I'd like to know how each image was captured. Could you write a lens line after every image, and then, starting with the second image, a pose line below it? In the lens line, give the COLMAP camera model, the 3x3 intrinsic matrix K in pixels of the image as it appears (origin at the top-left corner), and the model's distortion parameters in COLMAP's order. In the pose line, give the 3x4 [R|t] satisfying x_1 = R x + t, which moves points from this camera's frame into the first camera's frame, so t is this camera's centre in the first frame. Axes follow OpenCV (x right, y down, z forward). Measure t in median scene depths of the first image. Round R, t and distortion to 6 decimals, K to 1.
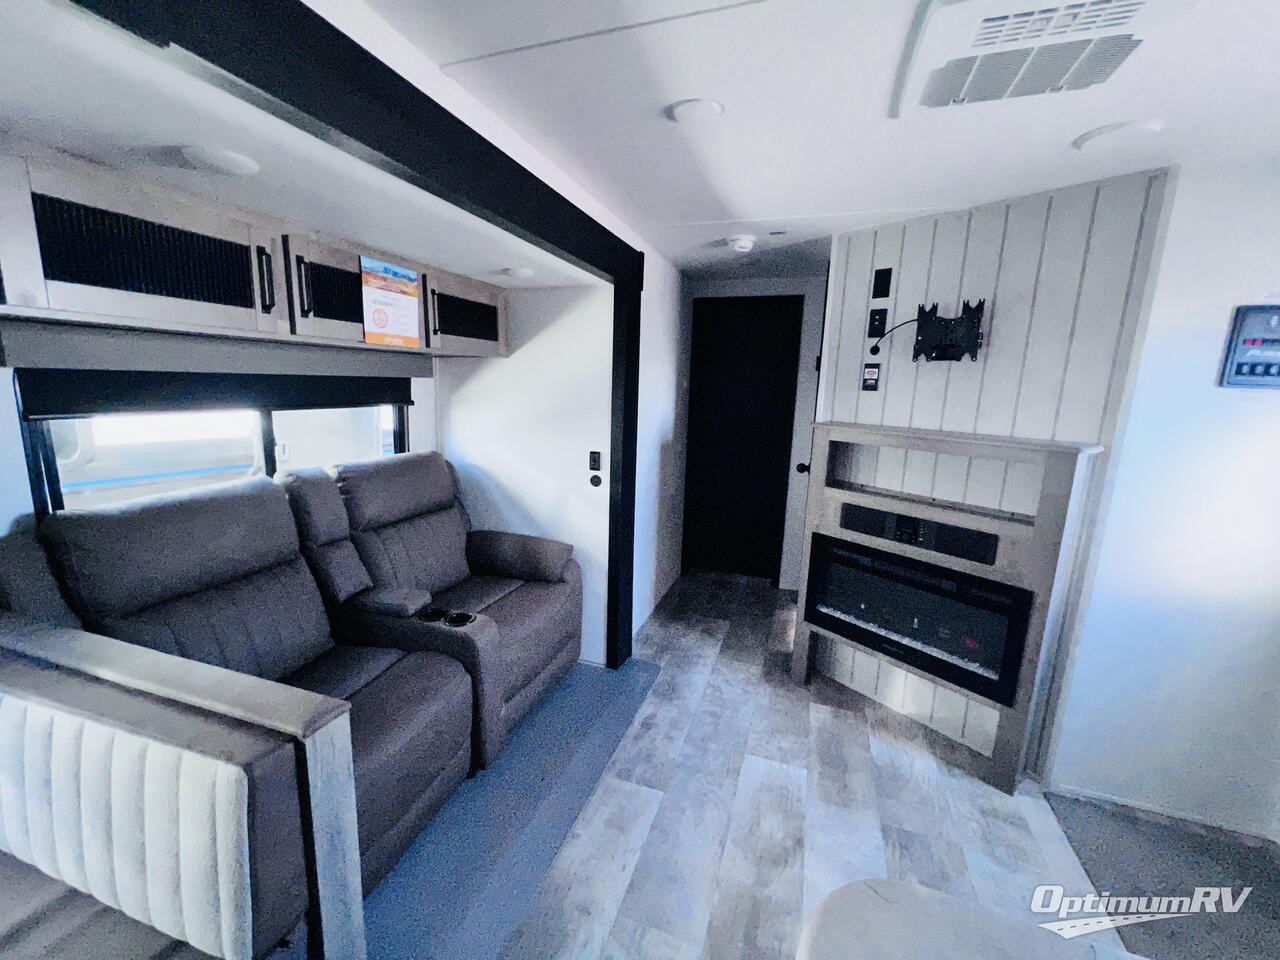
lens RADIAL K [[519.2, 0, 642.8], [0, 519.2, 479.5], [0, 0, 1]] dist [-0.003352, 0.000494]
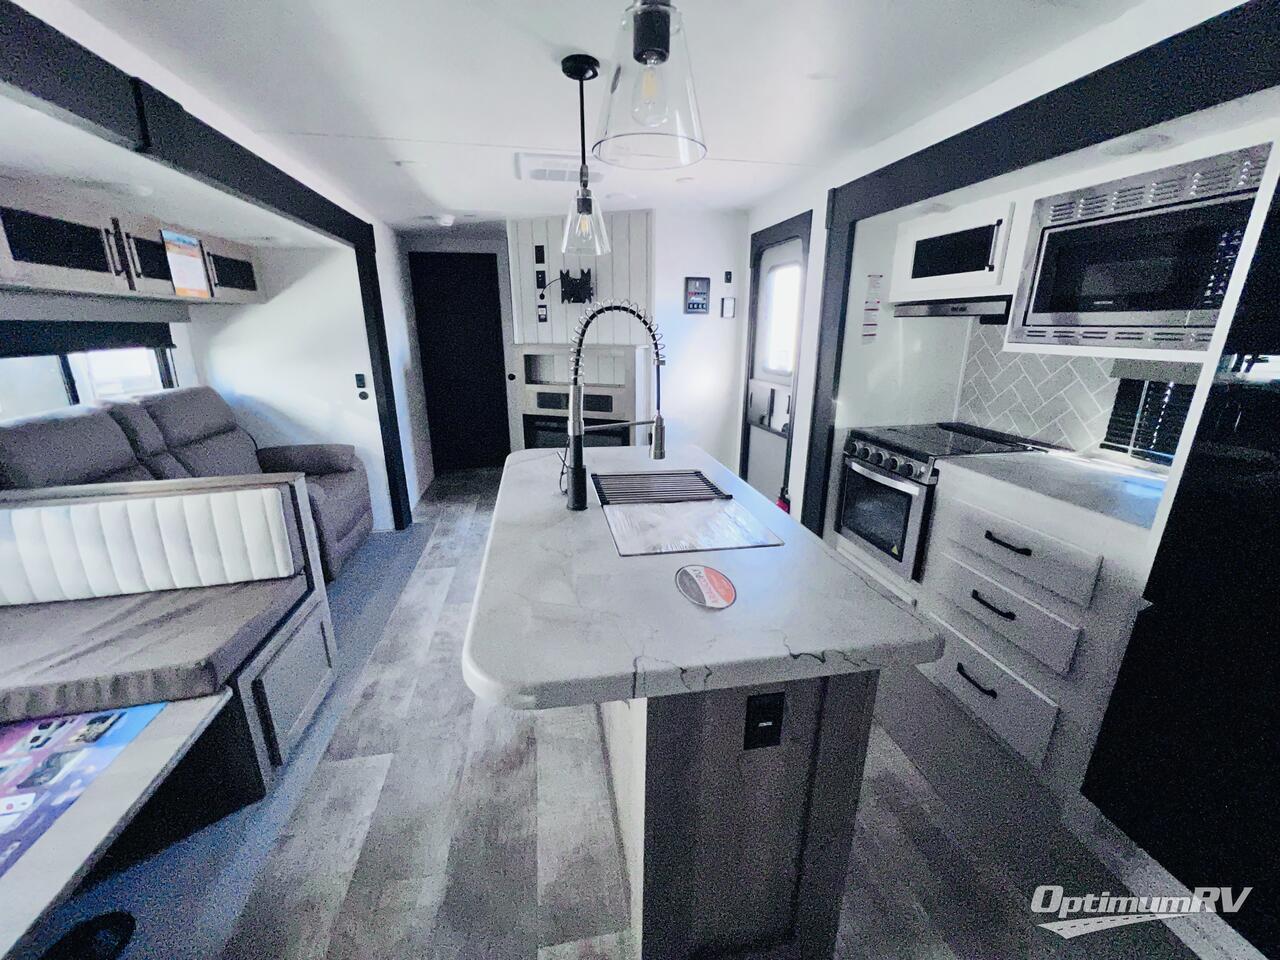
lens RADIAL K [[519.2, 0, 642.2], [0, 519.2, 479.6], [0, 0, 1]] dist [-0.003352, 0.000494]
pose [[0.866801, -0.170826, 0.468481, -0.143544], [0.119700, 0.983302, 0.137075, 0.131395], [-0.484074, -0.062739, 0.872775, -0.614107]]
